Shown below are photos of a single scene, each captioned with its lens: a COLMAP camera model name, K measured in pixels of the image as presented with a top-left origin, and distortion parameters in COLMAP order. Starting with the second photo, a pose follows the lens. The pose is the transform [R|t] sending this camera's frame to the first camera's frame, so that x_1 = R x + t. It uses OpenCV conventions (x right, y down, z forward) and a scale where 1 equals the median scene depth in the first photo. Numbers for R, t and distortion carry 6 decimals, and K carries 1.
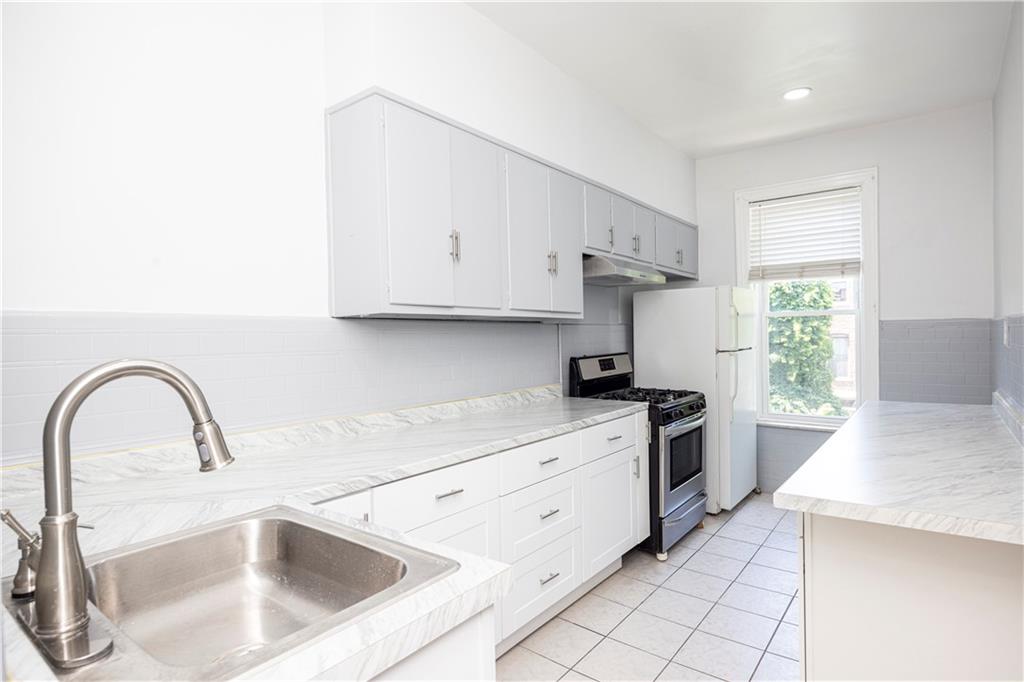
lens RADIAL K [[549.6, 0, 512.0], [0, 549.6, 341.0], [0, 0, 1]] dist [0.000410, 0.000332]
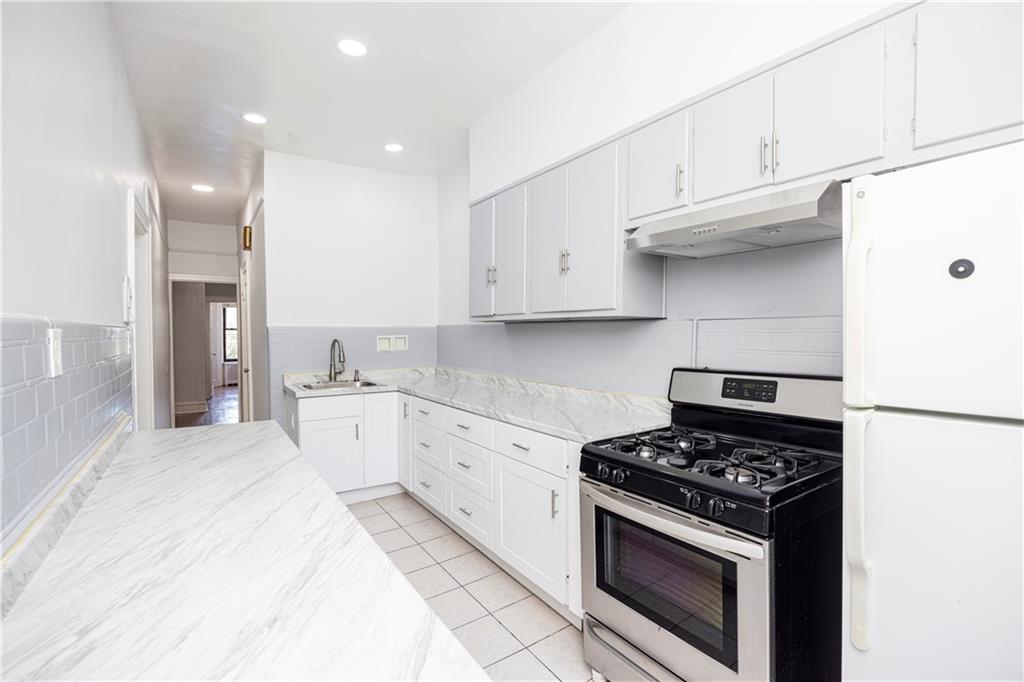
lens RADIAL K [[456.6, 0, 512.4], [0, 456.6, 326.0], [0, 0, 1]] dist [0.000327, -0.000073]
pose [[-0.281111, 0.001414, -0.959674, 0.898849], [-0.009018, 0.999951, 0.004115, -0.029823], [0.959633, 0.009812, -0.281085, 1.150948]]
